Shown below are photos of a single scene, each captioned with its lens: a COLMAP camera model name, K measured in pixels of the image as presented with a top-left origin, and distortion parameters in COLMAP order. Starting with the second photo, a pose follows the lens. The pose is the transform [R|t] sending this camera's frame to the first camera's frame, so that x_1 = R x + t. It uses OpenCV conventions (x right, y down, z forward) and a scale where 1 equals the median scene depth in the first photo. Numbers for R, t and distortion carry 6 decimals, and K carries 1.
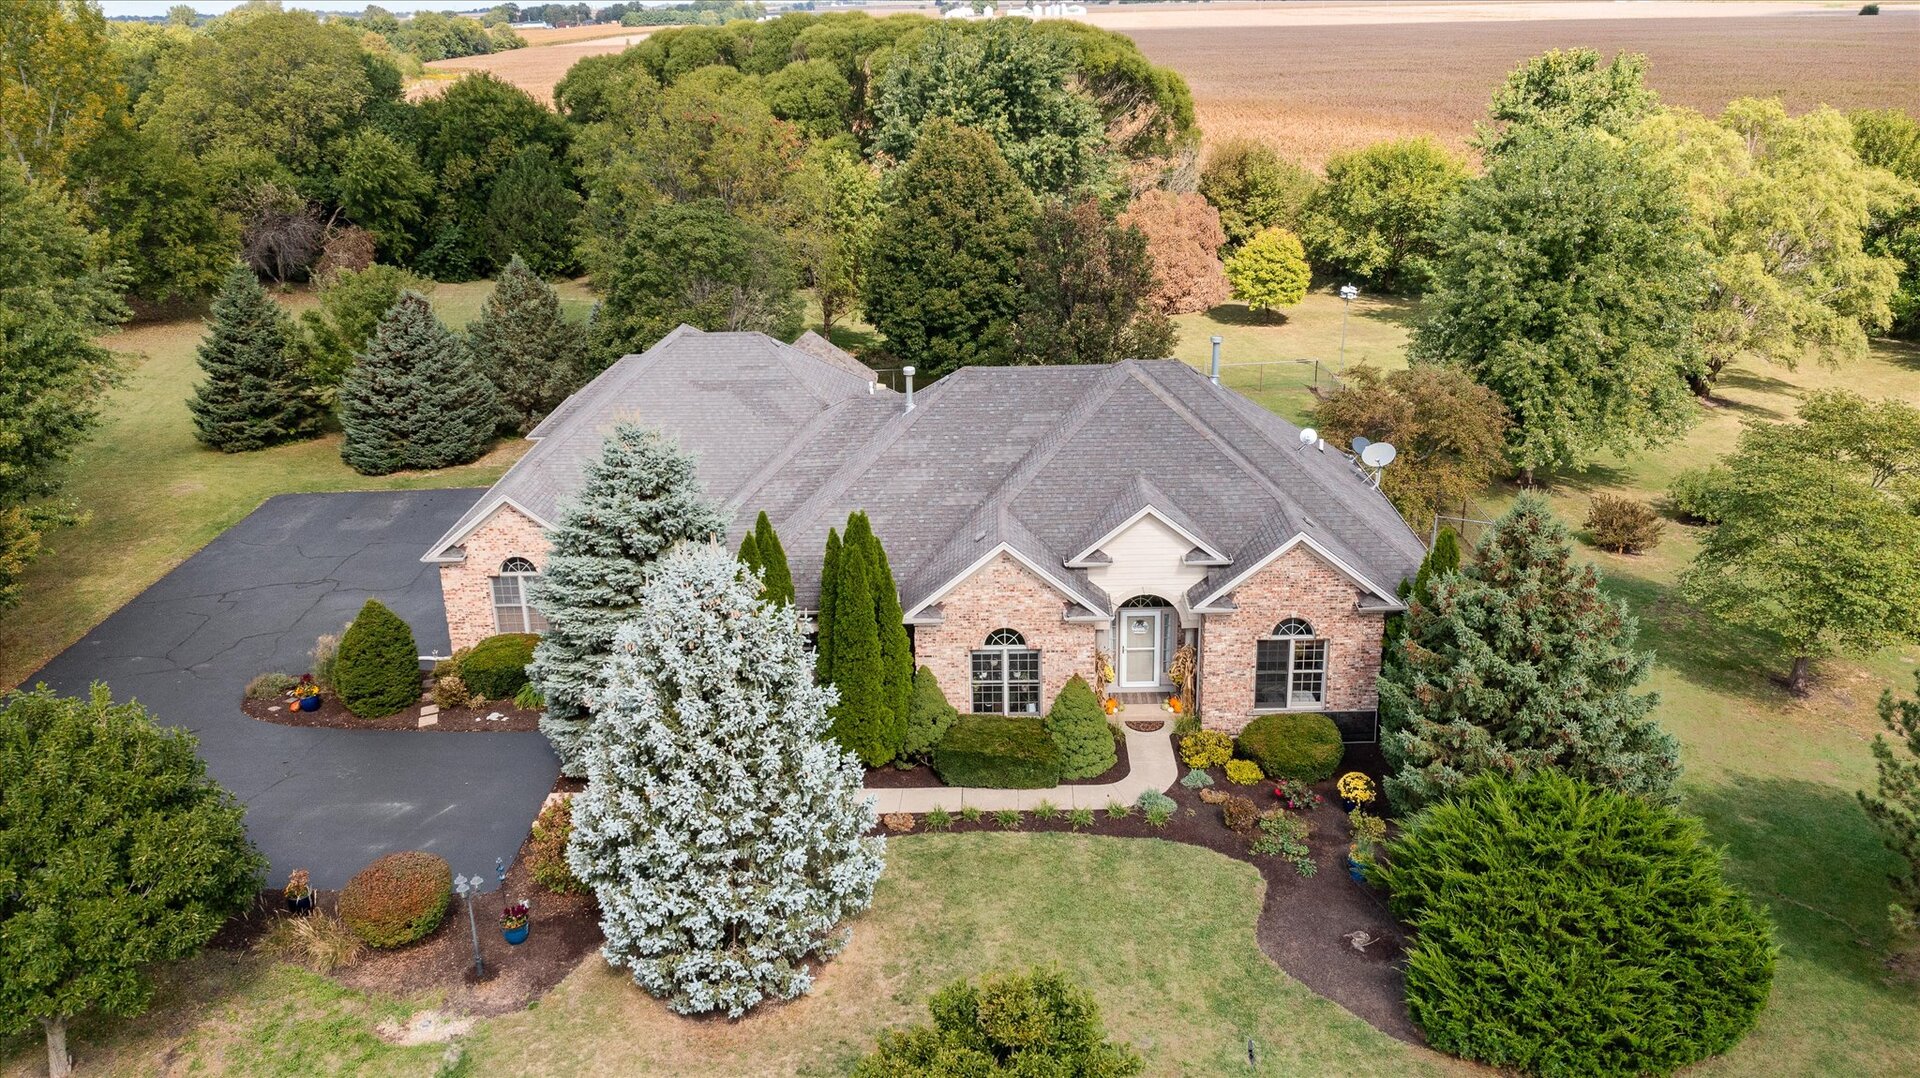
lens RADIAL K [[1517.4, 0, 960.0], [0, 1517.4, 539.0], [0, 0, 1]] dist [-0.001040, 0.001147]
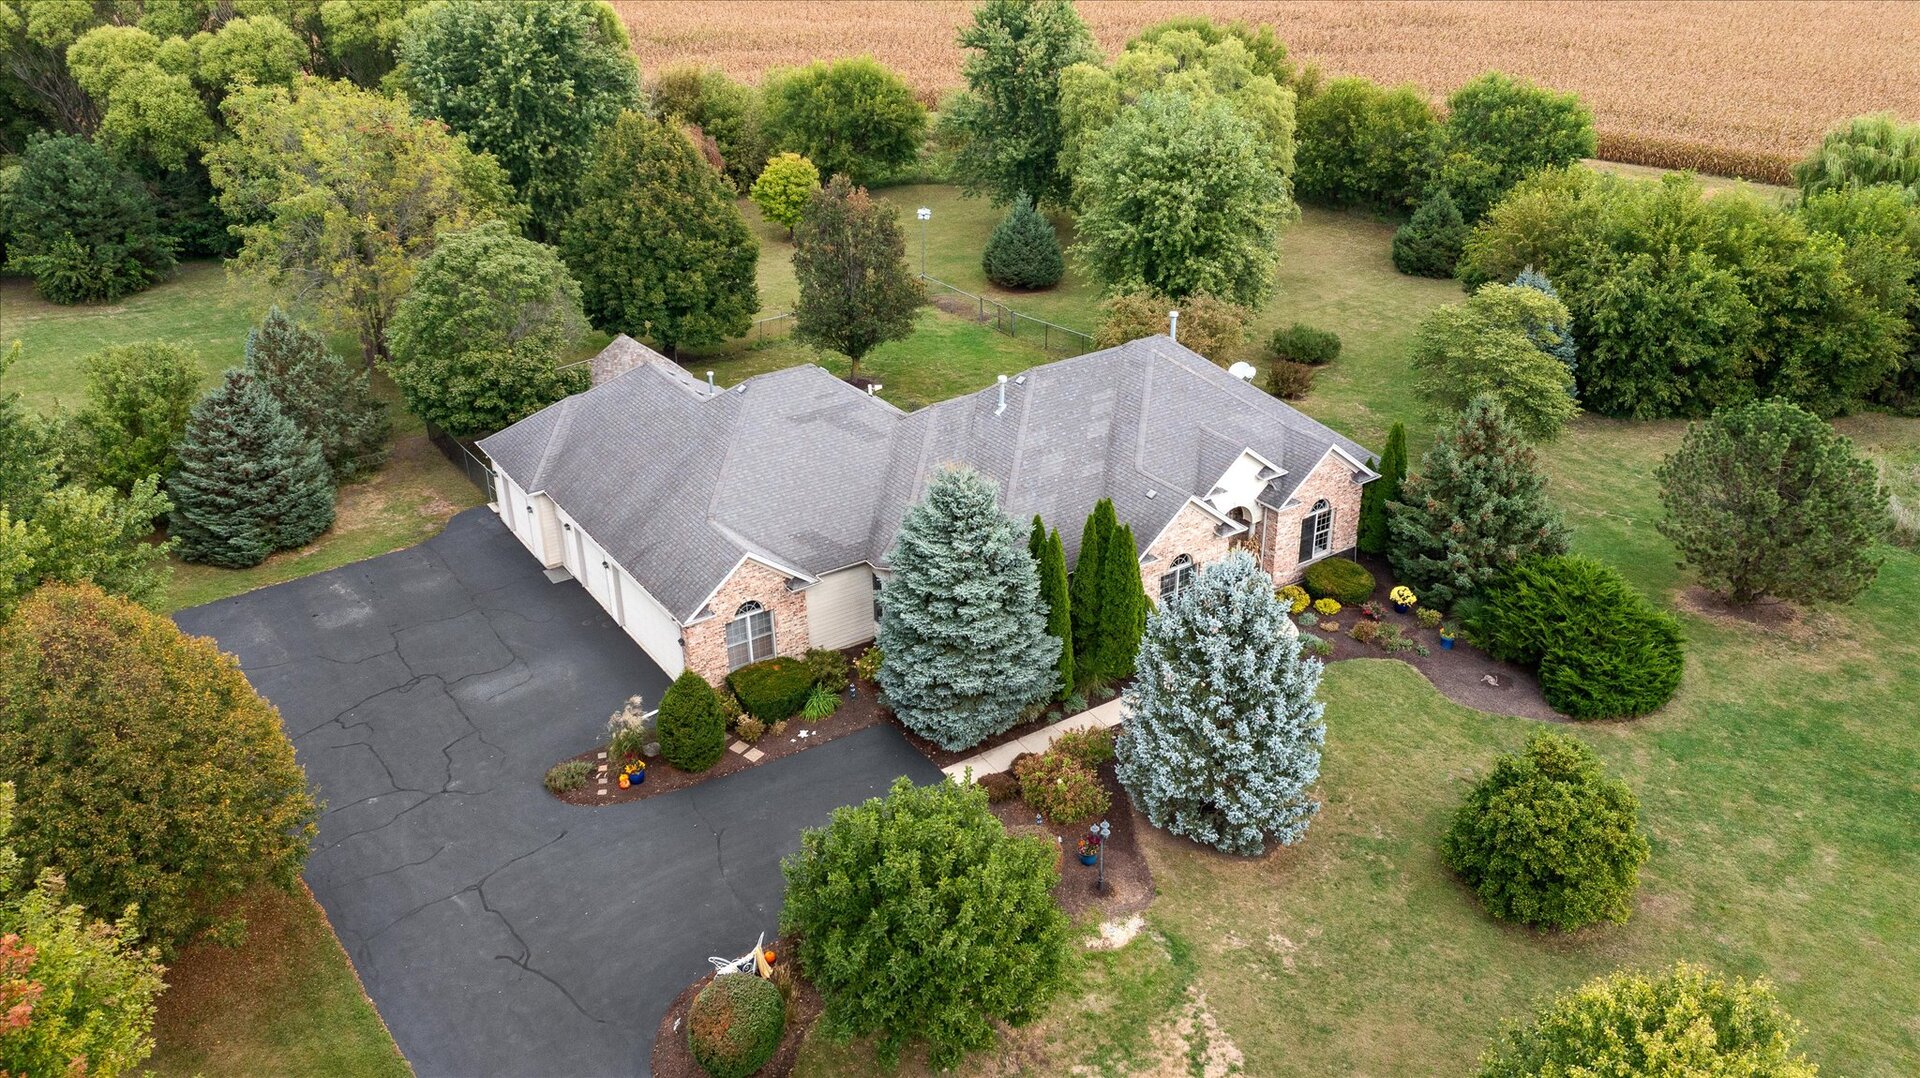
lens RADIAL K [[1517.4, 0, 960.0], [0, 1517.4, 539.0], [0, 0, 1]] dist [-0.001040, 0.001147]
pose [[0.822788, -0.244700, 0.512974, -0.824485], [0.187443, 0.968902, 0.161538, -0.212105], [-0.536550, -0.036758, 0.843068, -0.066390]]
